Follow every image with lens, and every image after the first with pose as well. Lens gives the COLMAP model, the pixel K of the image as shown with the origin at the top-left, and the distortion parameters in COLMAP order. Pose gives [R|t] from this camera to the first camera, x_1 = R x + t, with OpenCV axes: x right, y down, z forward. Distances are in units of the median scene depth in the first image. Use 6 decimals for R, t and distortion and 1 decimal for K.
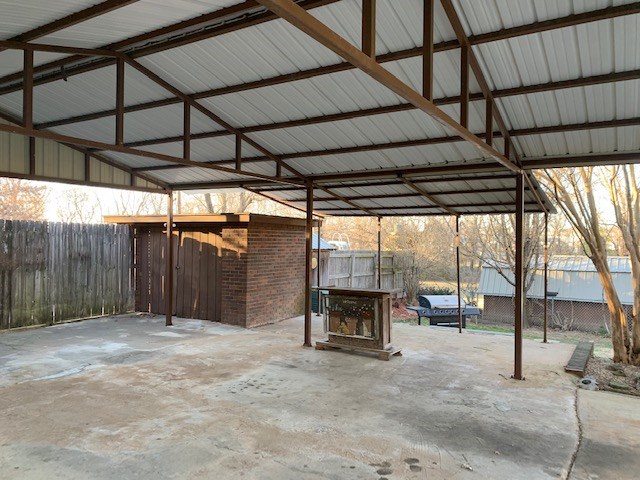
lens RADIAL K [[487.1, 0, 320.7], [0, 487.1, 239.6], [0, 0, 1]] dist [0.040621, -0.015217]
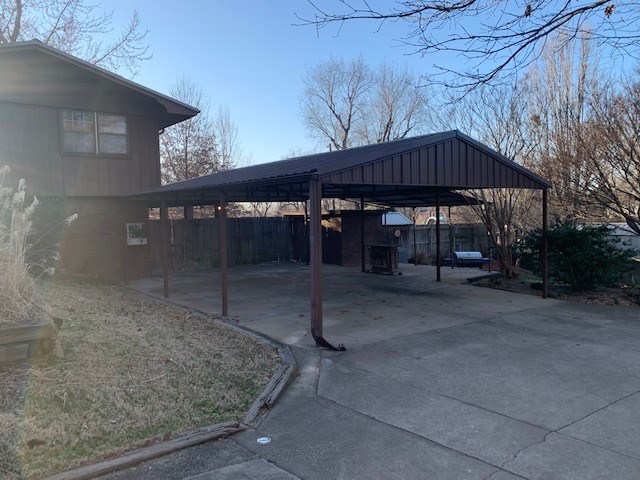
lens RADIAL K [[487.1, 0, 320.0], [0, 487.1, 239.8], [0, 0, 1]] dist [0.040621, -0.015217]
pose [[0.940376, -0.017829, -0.339670, 0.459483], [0.039276, 0.997637, 0.056370, -0.045589], [0.337863, -0.066350, 0.938854, -0.941258]]
